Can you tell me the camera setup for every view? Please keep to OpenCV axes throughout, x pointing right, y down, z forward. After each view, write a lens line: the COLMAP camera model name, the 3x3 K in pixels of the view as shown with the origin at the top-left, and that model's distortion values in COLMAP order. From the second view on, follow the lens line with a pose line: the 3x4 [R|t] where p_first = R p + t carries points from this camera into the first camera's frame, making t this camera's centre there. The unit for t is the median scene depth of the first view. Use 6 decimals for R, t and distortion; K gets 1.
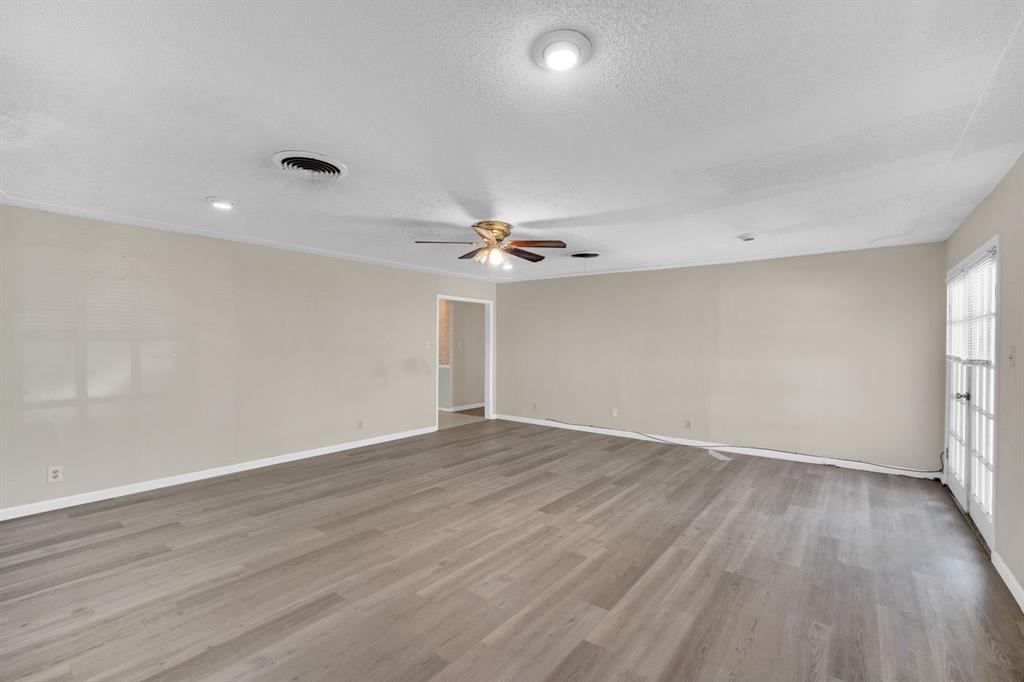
lens RADIAL K [[448.6, 0, 512.0], [0, 448.6, 341.0], [0, 0, 1]] dist [0.000307, 0.000241]
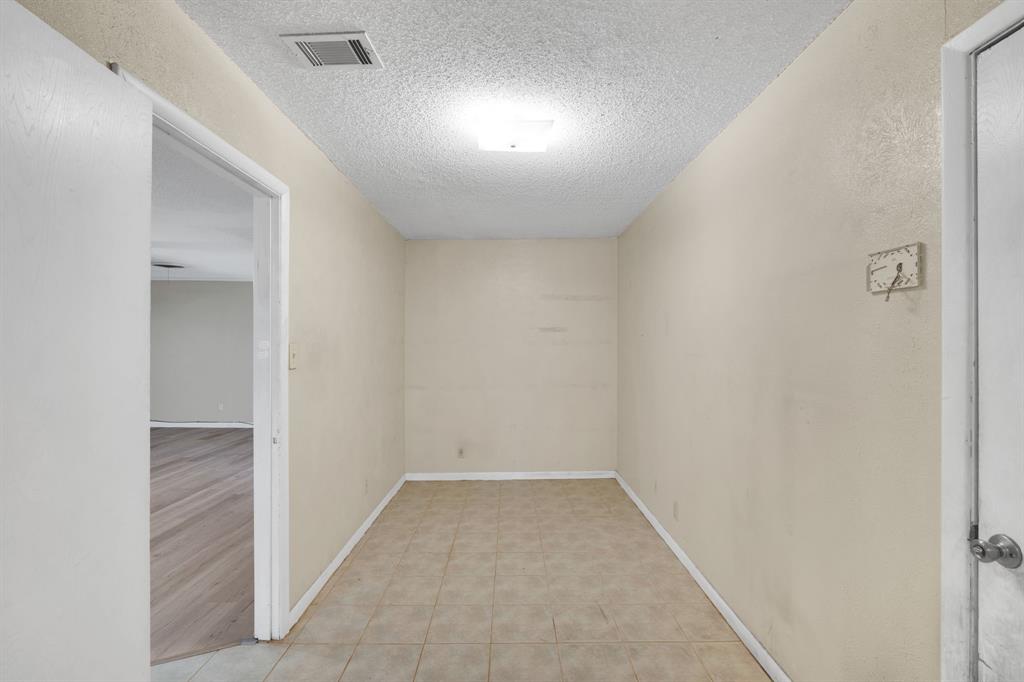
lens RADIAL K [[448.6, 0, 512.0], [0, 448.6, 341.0], [0, 0, 1]] dist [0.000307, 0.000241]
pose [[0.788104, -0.003109, 0.615534, 0.276690], [0.004263, 0.999991, -0.000408, -0.000761], [-0.615528, 0.002945, 0.788110, -0.764110]]
